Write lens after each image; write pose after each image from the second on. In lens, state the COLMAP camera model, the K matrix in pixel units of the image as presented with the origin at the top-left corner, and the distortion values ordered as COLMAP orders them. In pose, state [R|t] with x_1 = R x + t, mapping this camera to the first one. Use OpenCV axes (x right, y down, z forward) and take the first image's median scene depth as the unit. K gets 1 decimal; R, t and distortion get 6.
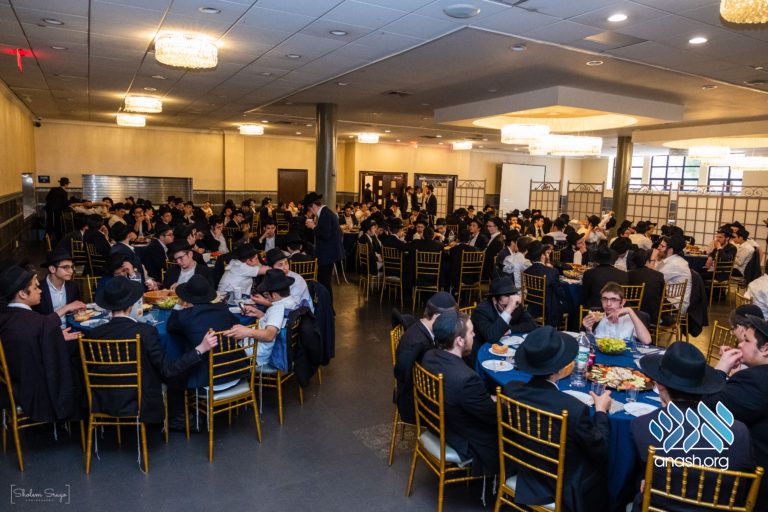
lens RADIAL K [[522.8, 0, 386.2], [0, 522.8, 256.8], [0, 0, 1]] dist [-0.017601, 0.007107]
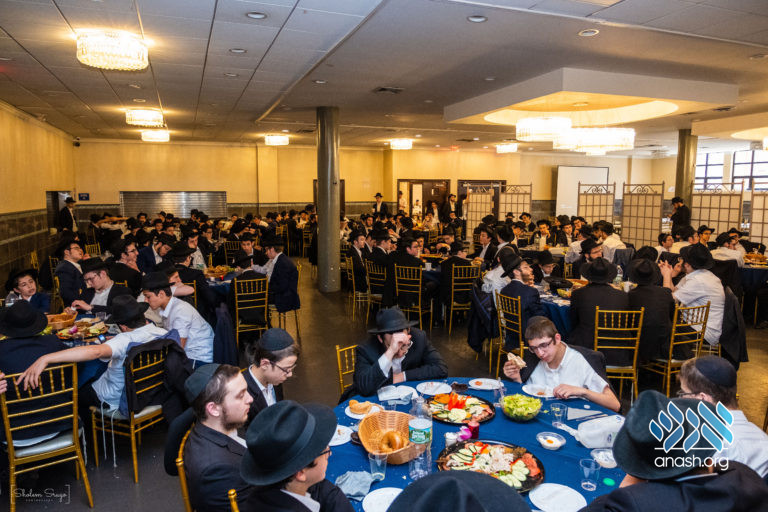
lens RADIAL K [[522.8, 0, 381.5], [0, 522.8, 259.0], [0, 0, 1]] dist [-0.017601, 0.007107]
pose [[0.987939, -0.009843, -0.154529, 0.090027], [0.007573, 0.999855, -0.015271, -0.004835], [0.154657, 0.013916, 0.987870, 0.069423]]
